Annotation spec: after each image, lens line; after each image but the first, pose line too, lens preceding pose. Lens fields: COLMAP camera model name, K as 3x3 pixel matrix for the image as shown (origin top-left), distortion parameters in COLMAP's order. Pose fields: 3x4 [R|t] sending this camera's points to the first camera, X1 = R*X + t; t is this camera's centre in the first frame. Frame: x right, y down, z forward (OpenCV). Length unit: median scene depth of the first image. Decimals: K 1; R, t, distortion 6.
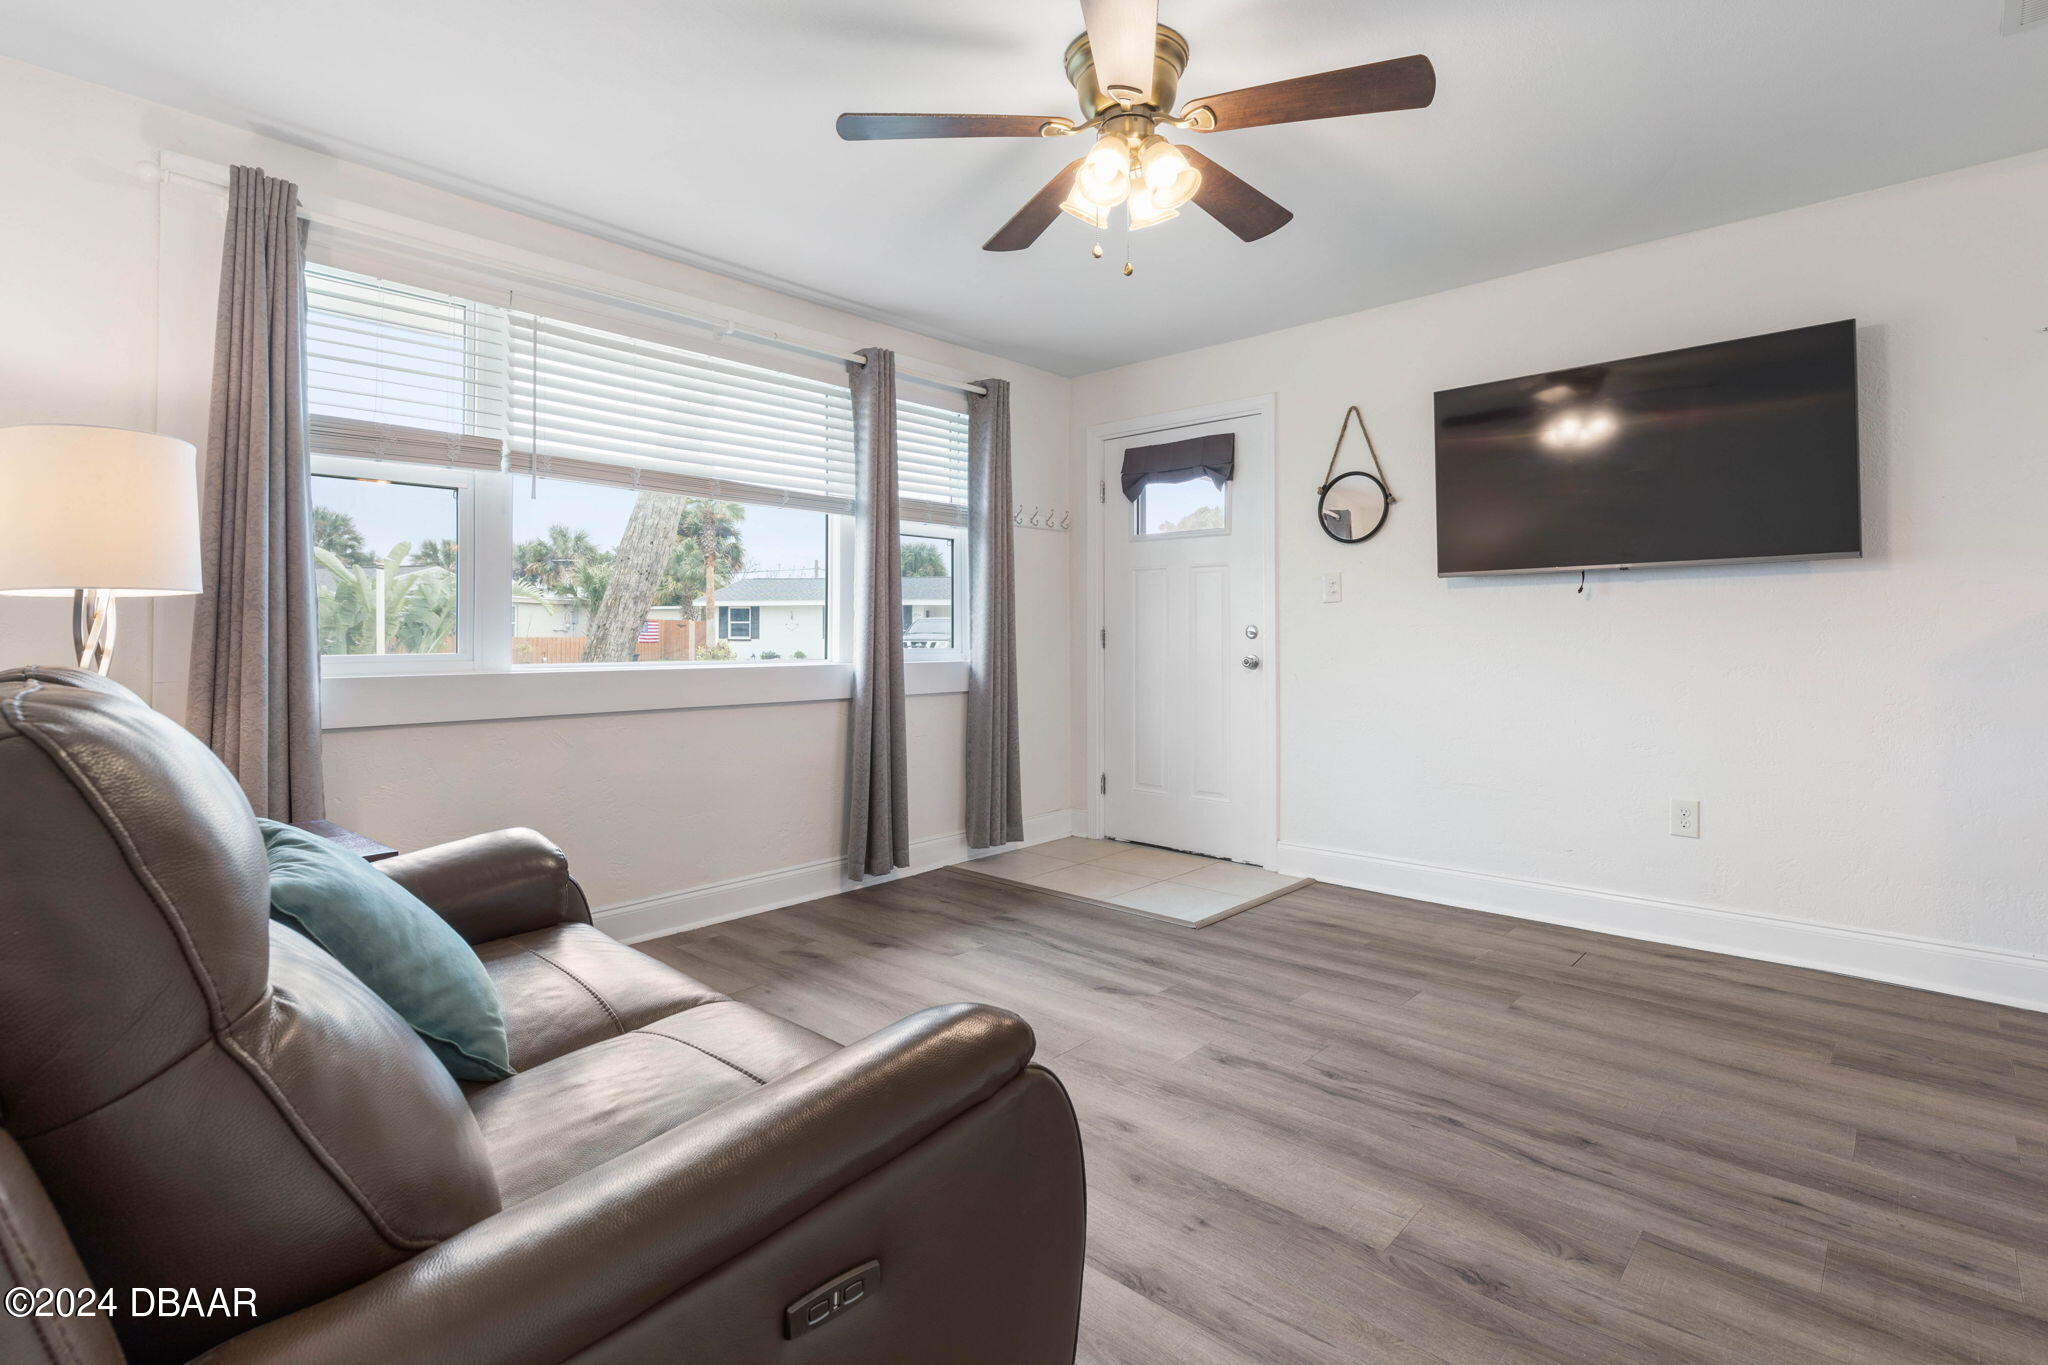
lens RADIAL K [[971.1, 0, 1038.1], [0, 971.1, 613.9], [0, 0, 1]] dist [-0.002524, -0.000933]
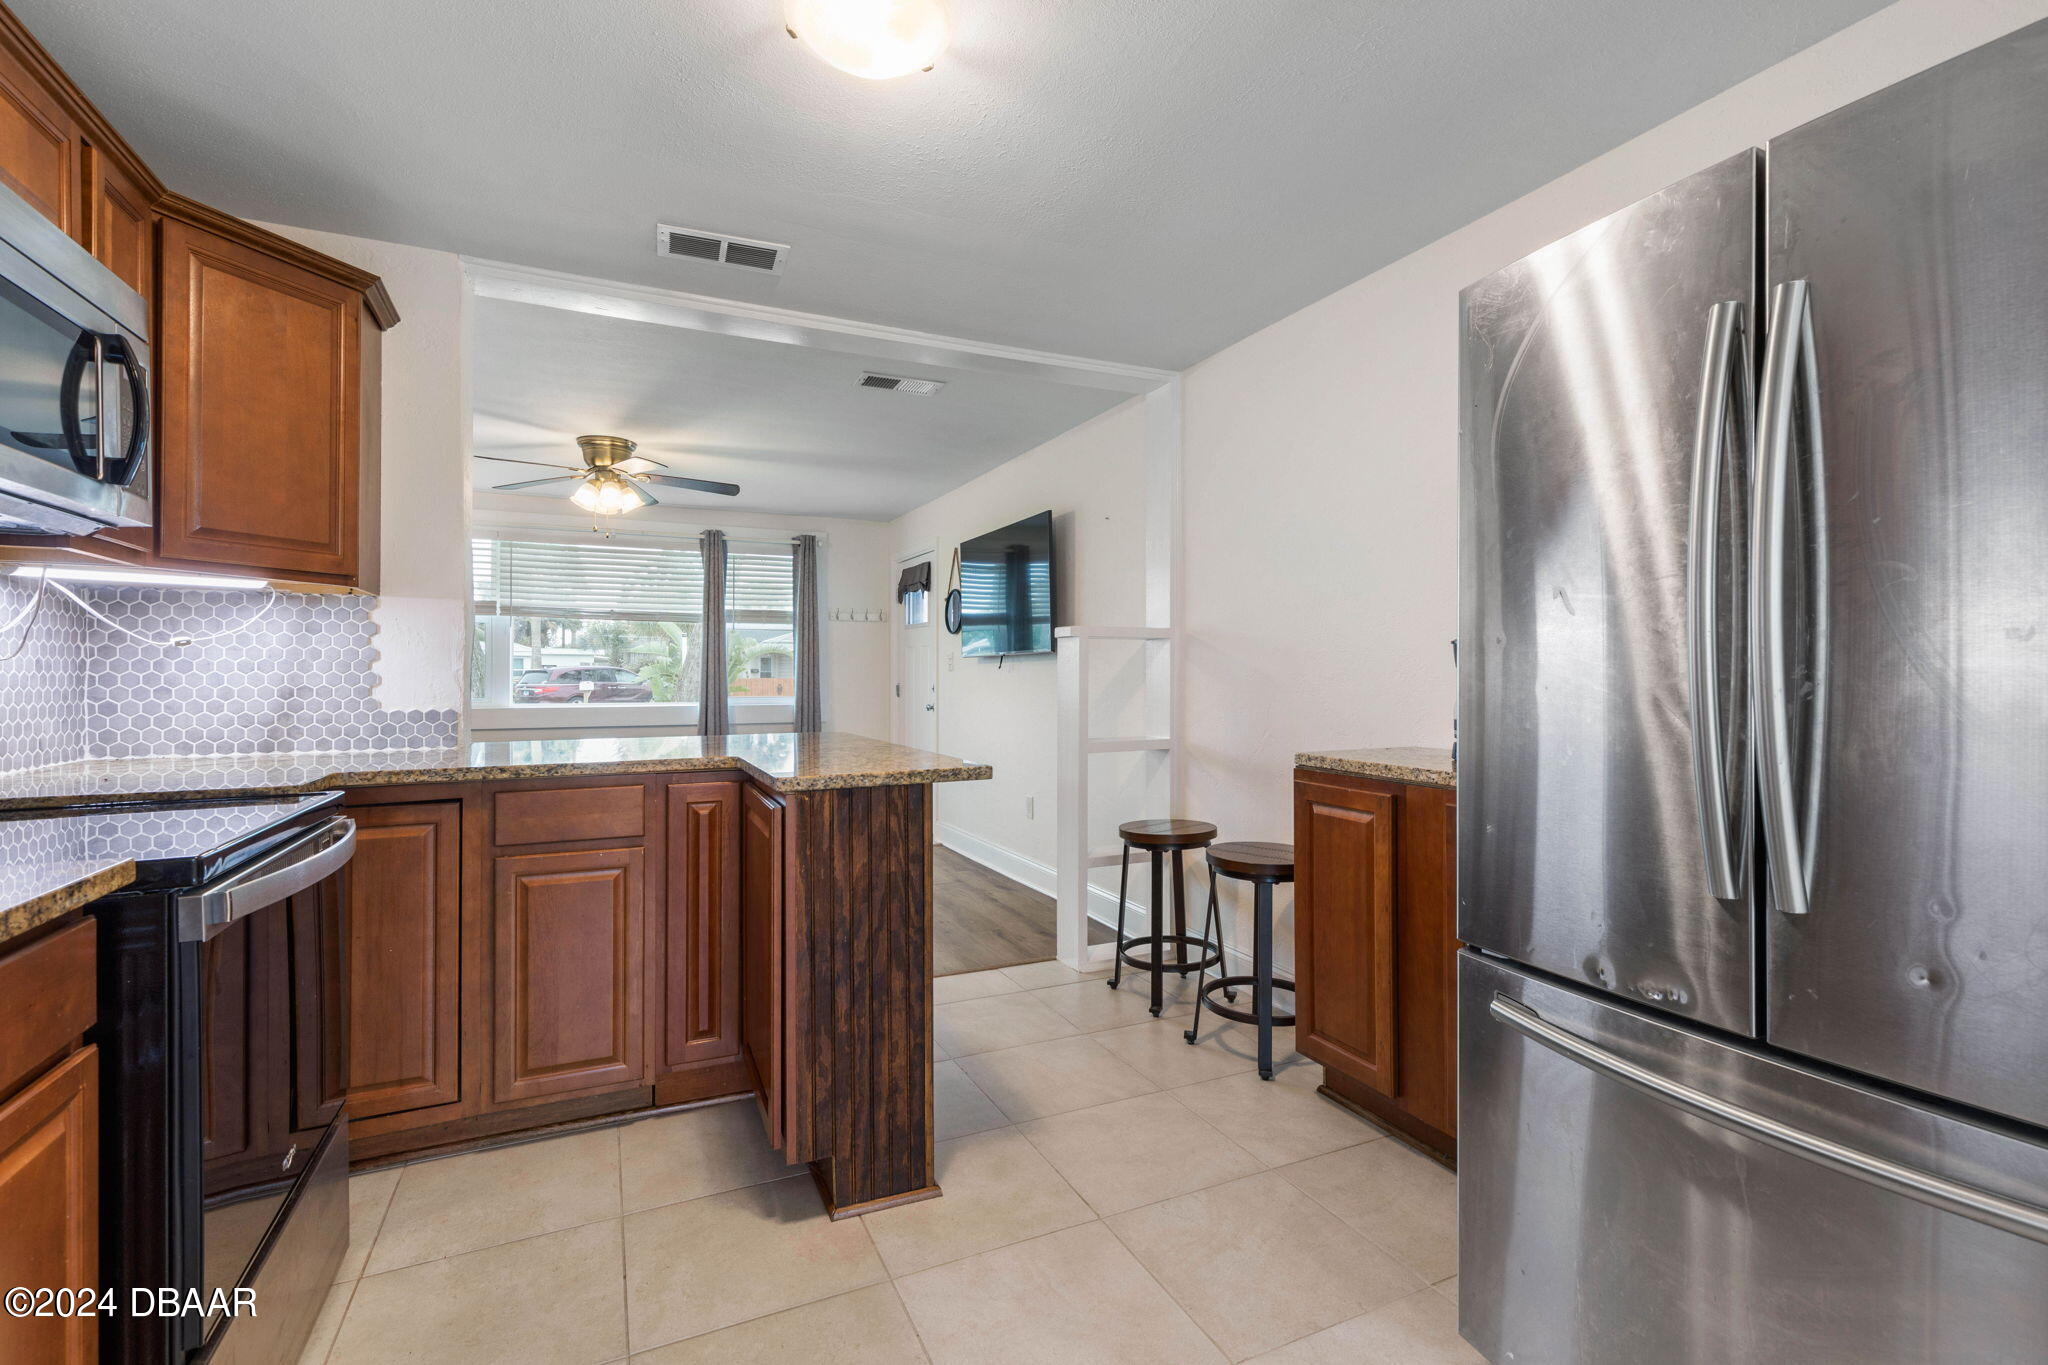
lens RADIAL K [[904.9, 0, 1046.0], [0, 904.9, 673.5], [0, 0, 1]] dist [0.001557, 0.000193]
pose [[0.929357, 0.002558, -0.369173, 1.580814], [0.005177, 0.999787, 0.019961, -0.059425], [0.369145, -0.020462, 0.929146, -0.512211]]
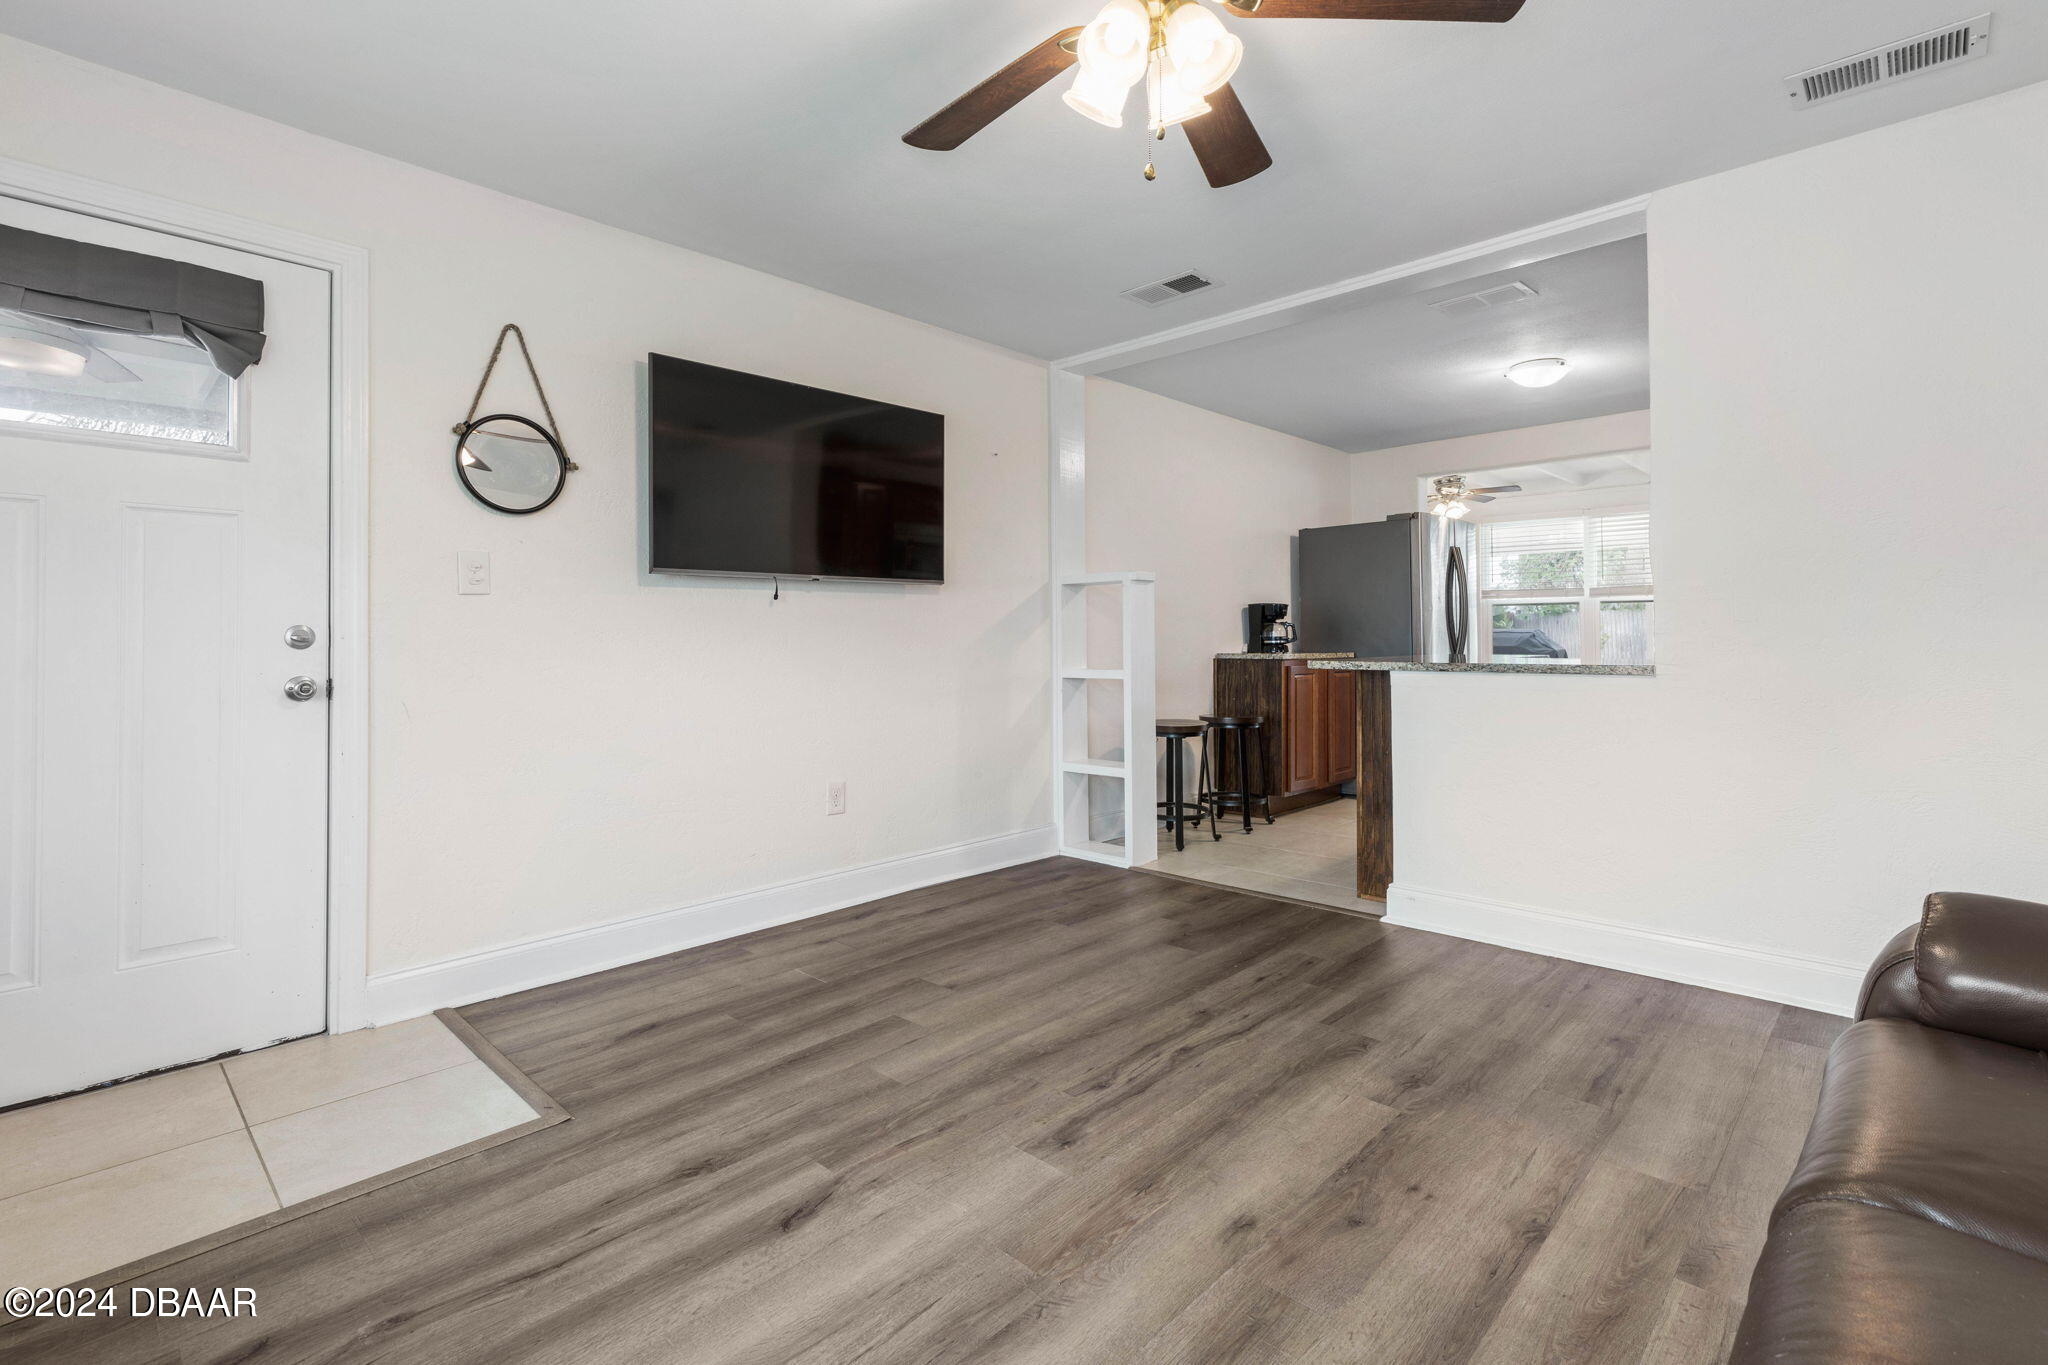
lens RADIAL K [[937.6, 0, 1054.4], [0, 937.6, 631.2], [0, 0, 1]] dist [0.000525, -0.000648]
pose [[0.010474, 0.012595, 0.999866, -0.566454], [-0.014099, 0.999823, -0.012446, 0.026578], [-0.999846, -0.013966, 0.010650, 0.913189]]
